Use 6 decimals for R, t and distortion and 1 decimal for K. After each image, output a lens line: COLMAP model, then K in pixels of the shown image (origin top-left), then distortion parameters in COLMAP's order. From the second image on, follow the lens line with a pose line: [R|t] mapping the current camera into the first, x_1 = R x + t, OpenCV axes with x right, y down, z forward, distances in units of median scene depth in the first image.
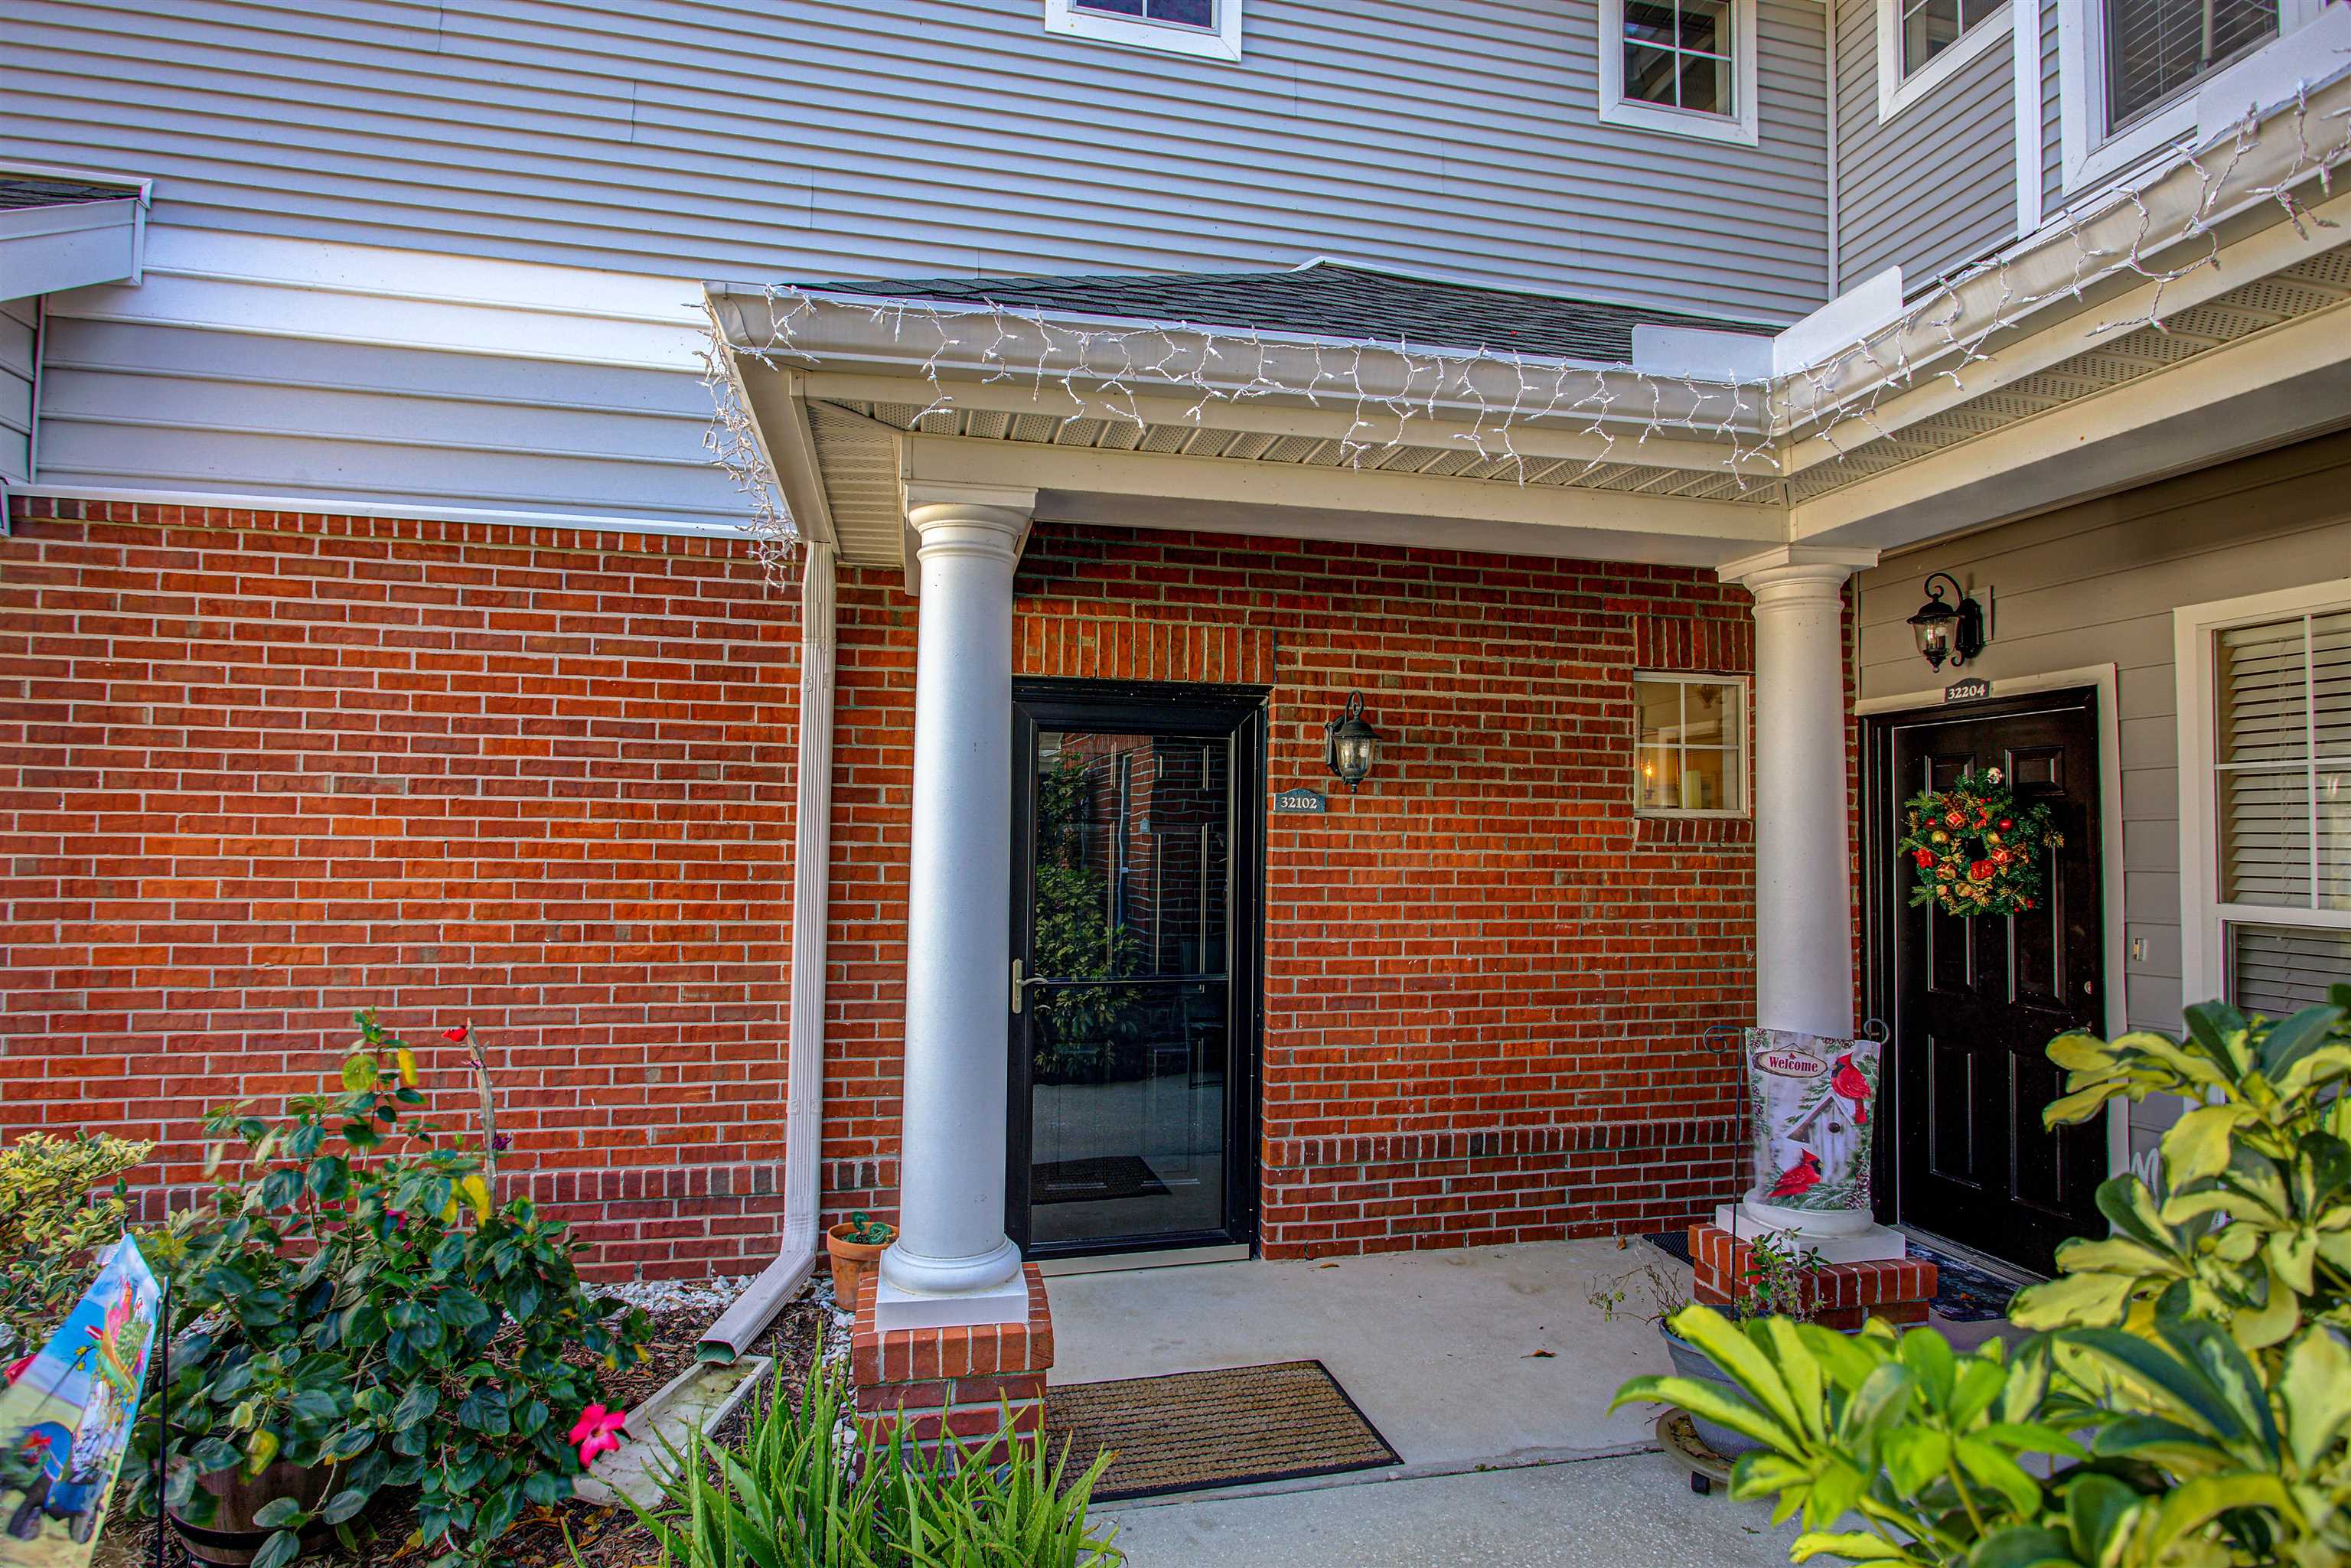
lens RADIAL K [[1192.5, 0, 1175.5], [0, 1192.5, 784.0], [0, 0, 1]] dist [-0.016265, 0.006077]
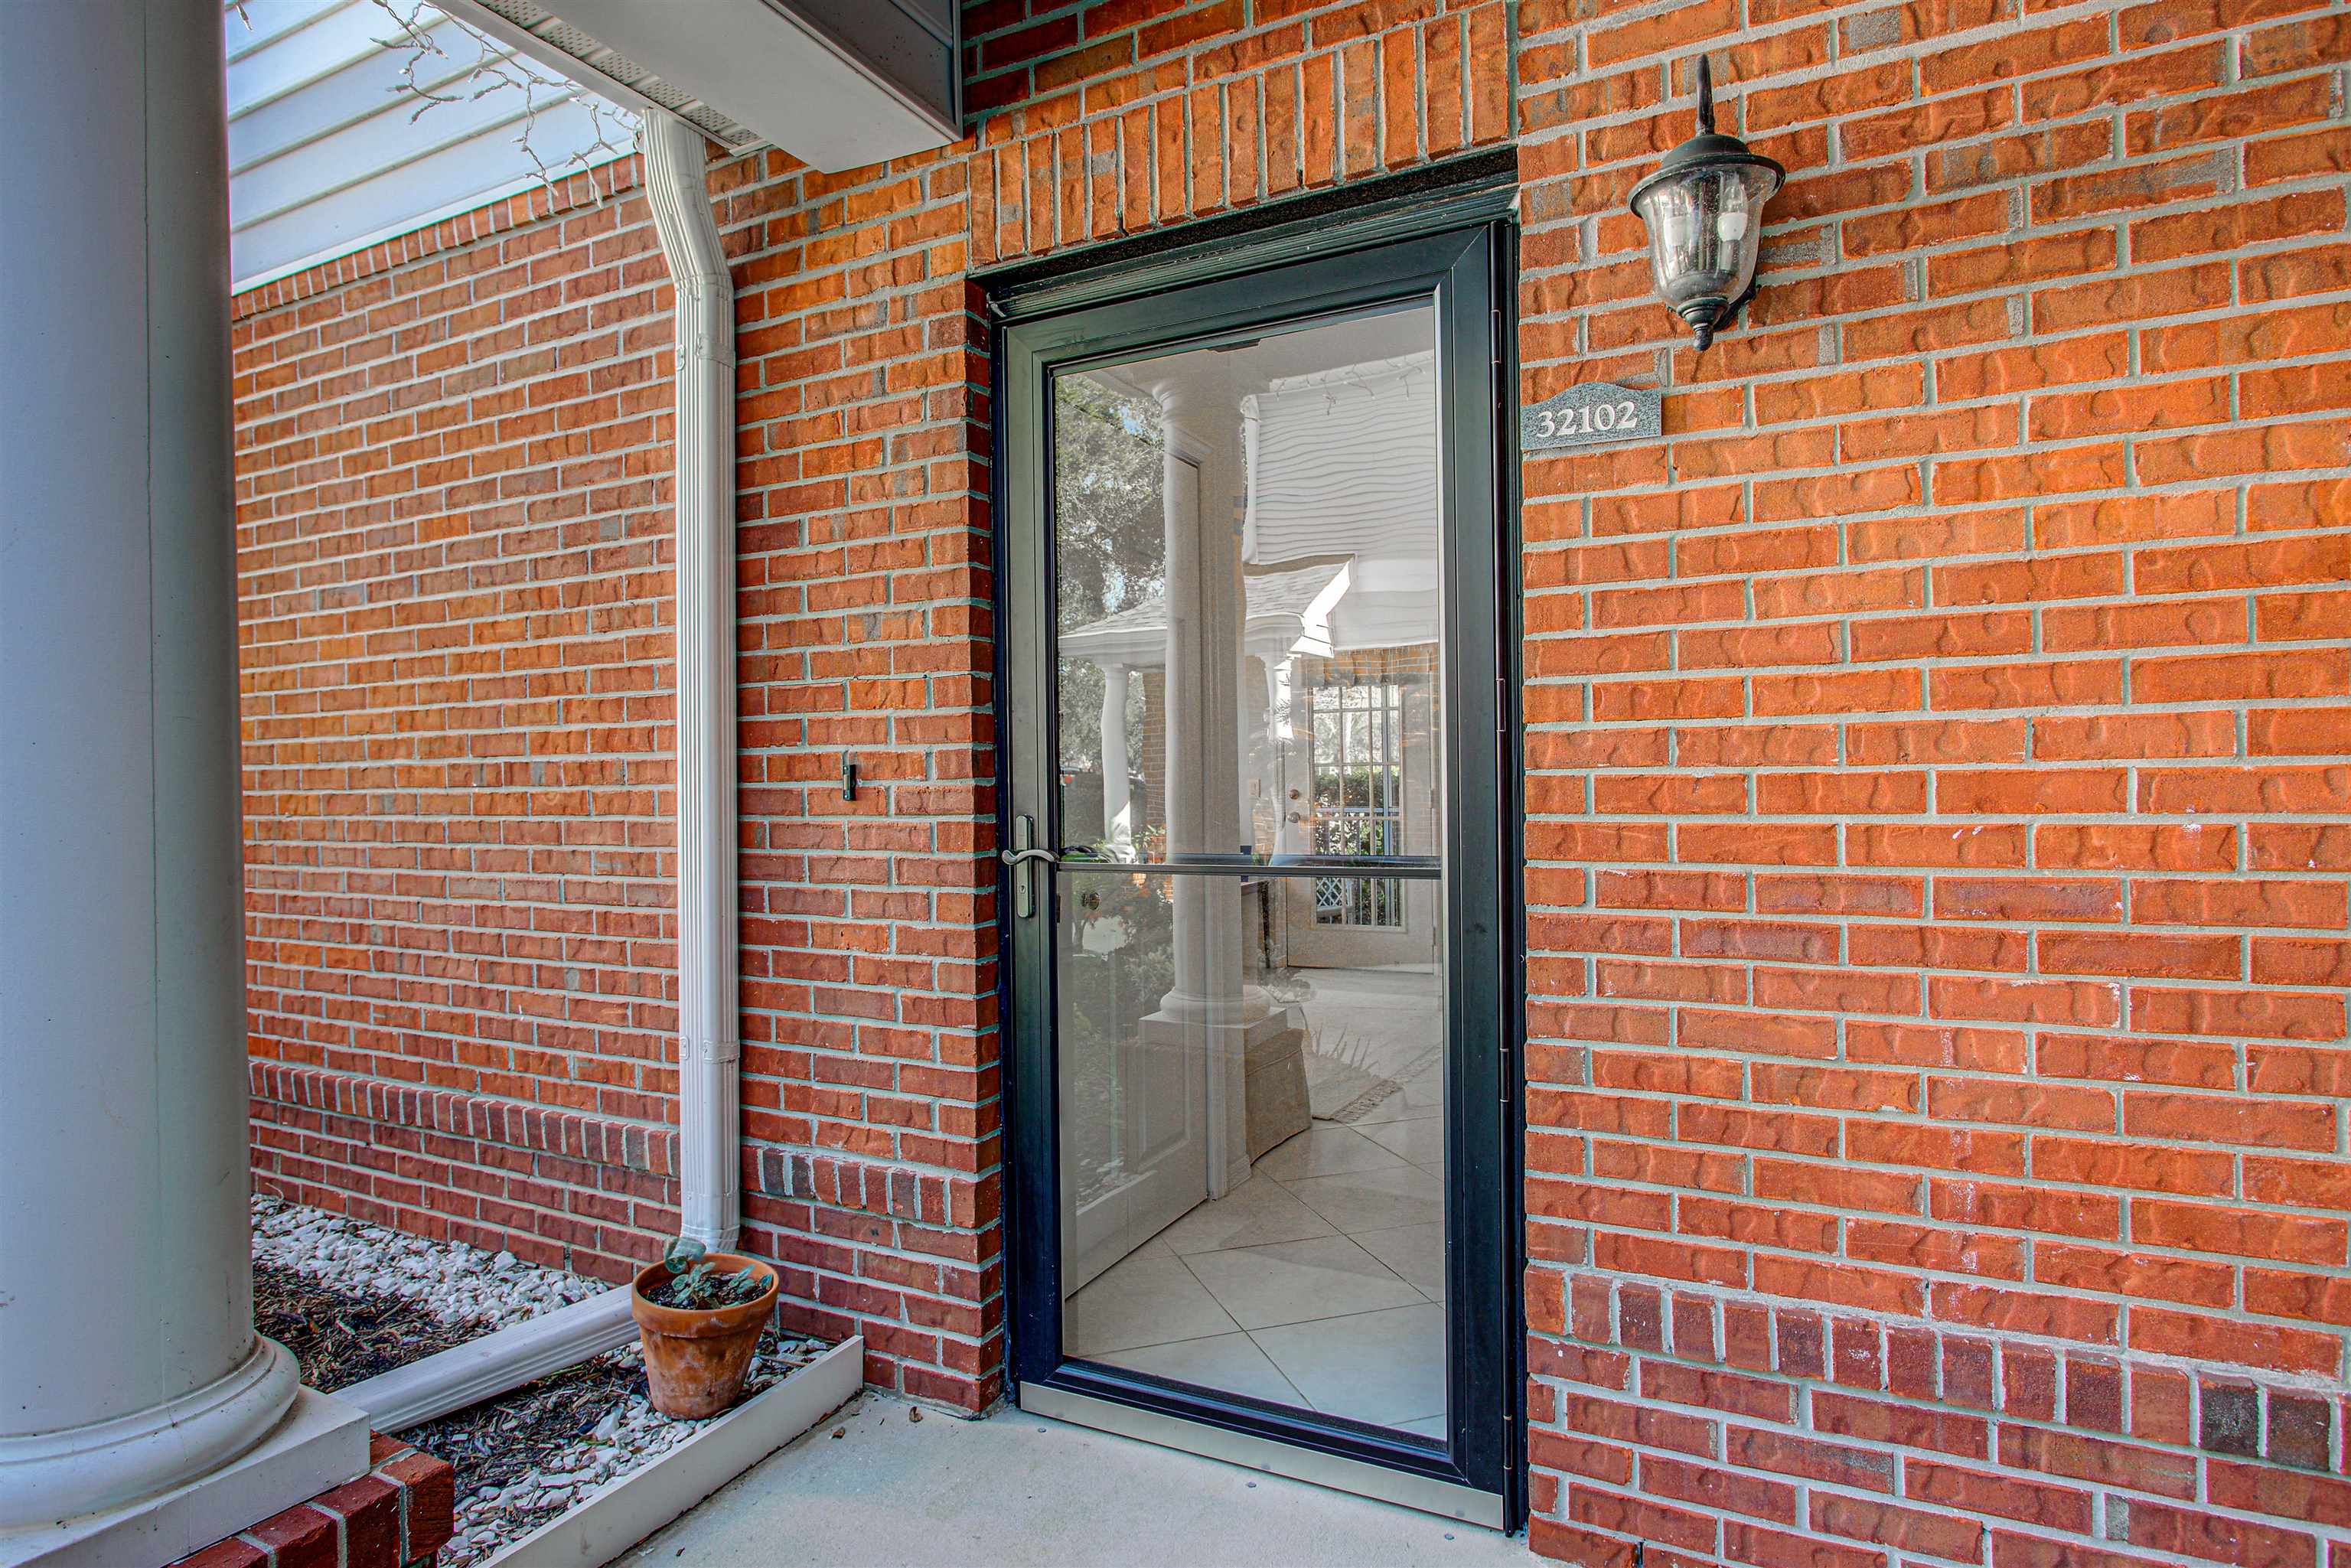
lens RADIAL K [[1192.5, 0, 1175.5], [0, 1192.5, 784.0], [0, 0, 1]] dist [-0.016265, 0.006077]
pose [[0.789319, -0.022706, -0.613564, 0.232233], [0.048282, 0.998517, 0.025160, 0.117928], [0.612082, -0.049483, 0.789244, 0.605288]]
